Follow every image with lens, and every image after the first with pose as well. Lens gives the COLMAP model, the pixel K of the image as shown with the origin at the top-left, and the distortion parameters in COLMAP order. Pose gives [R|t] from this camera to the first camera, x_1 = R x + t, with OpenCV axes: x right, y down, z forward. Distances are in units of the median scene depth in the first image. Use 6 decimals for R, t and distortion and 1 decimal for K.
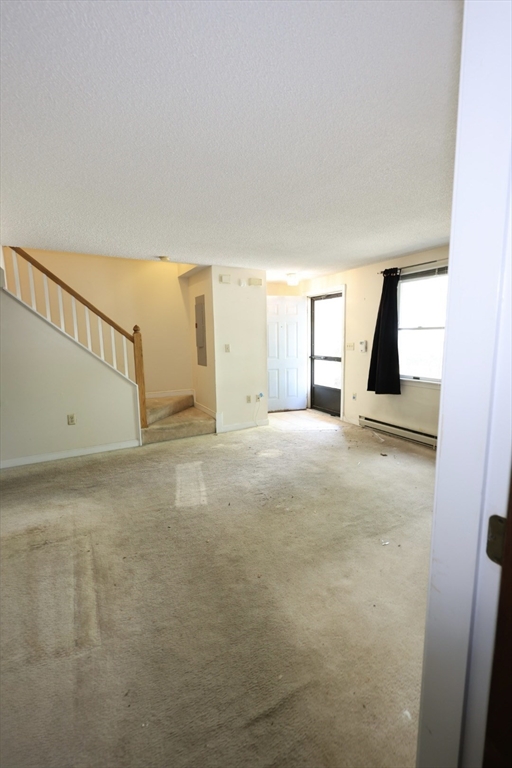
lens RADIAL K [[321.4, 0, 256.0], [0, 321.4, 384.0], [0, 0, 1]] dist [0.002046, 0.000470]
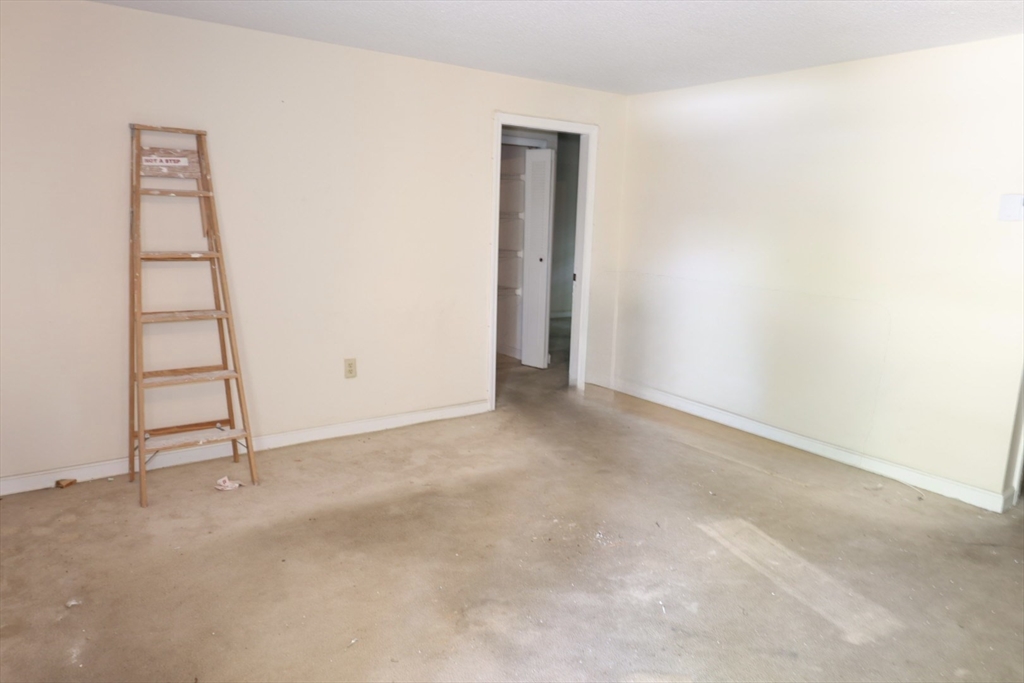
lens RADIAL K [[682.7, 0, 512.0], [0, 682.7, 341.5], [0, 0, 1]] dist [-0.004904, -0.001361]
pose [[-0.992590, 0.012122, -0.120904, 0.242549], [-0.027992, 0.945436, 0.324602, -0.245218], [0.118242, 0.325581, -0.938092, 1.541794]]
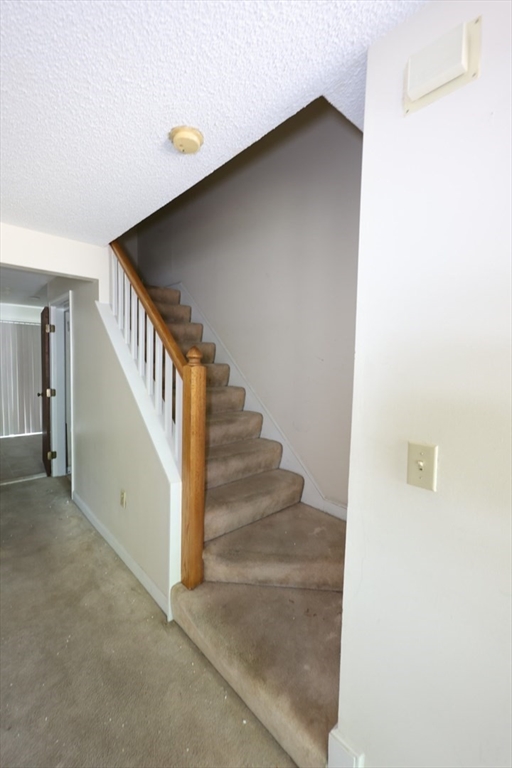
lens RADIAL K [[321.4, 0, 256.0], [0, 321.4, 384.0], [0, 0, 1]] dist [0.002046, 0.000470]
pose [[0.244926, 0.092505, -0.965119, 0.074938], [-0.170197, 0.984083, 0.051130, -0.197328], [0.954486, 0.151737, 0.256772, 1.139294]]
